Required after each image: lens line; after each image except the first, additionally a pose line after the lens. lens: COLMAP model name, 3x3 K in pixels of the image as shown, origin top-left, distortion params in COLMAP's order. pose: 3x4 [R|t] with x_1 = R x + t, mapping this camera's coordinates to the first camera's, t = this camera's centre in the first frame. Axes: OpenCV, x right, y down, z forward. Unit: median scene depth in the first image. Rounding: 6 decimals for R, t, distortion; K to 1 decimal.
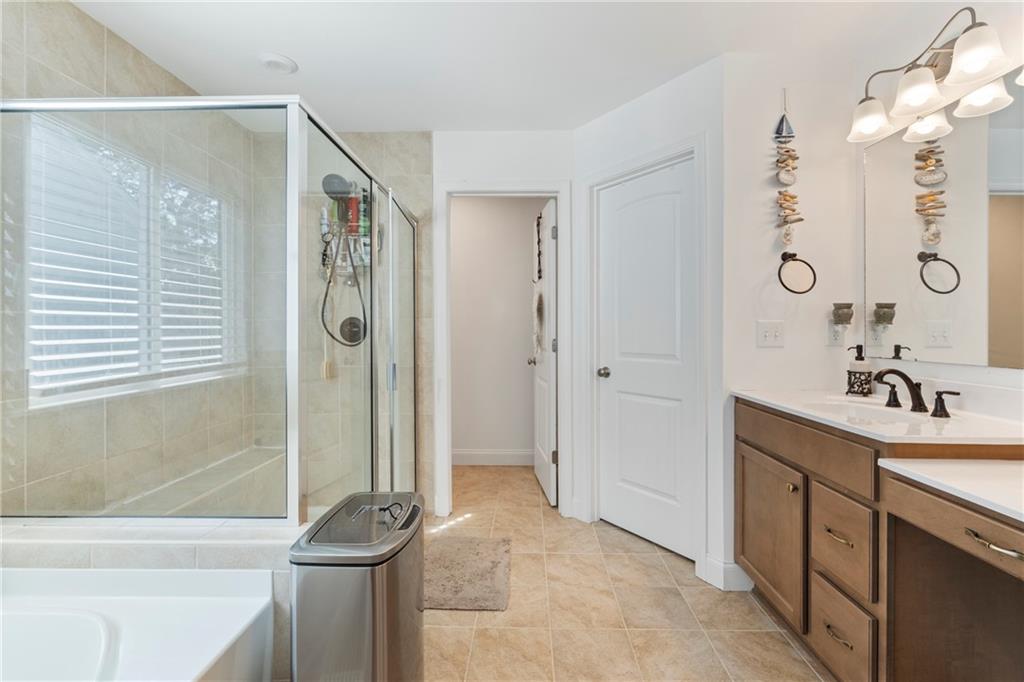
lens RADIAL K [[469.5, 0, 514.9], [0, 469.5, 337.4], [0, 0, 1]] dist [0.000309, 0.000932]
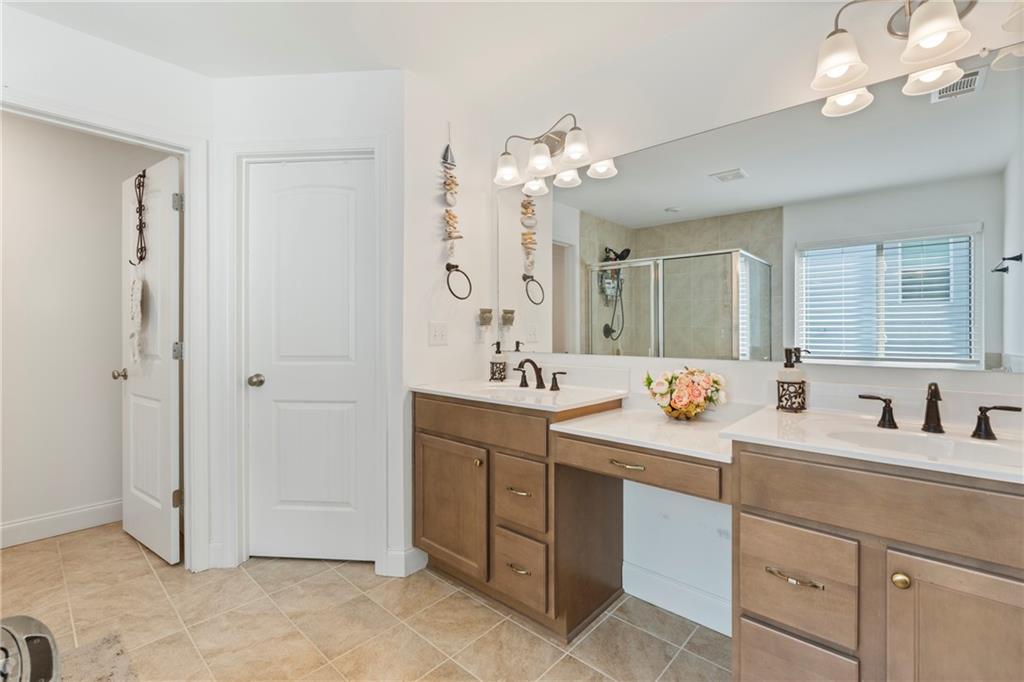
lens RADIAL K [[469.5, 0, 507.9], [0, 469.5, 334.6], [0, 0, 1]] dist [0.000309, 0.000932]
pose [[0.635855, -0.006332, 0.771783, -0.231894], [0.013155, 0.999910, -0.002634, 0.000454], [-0.771696, 0.011828, 0.635881, 0.153718]]
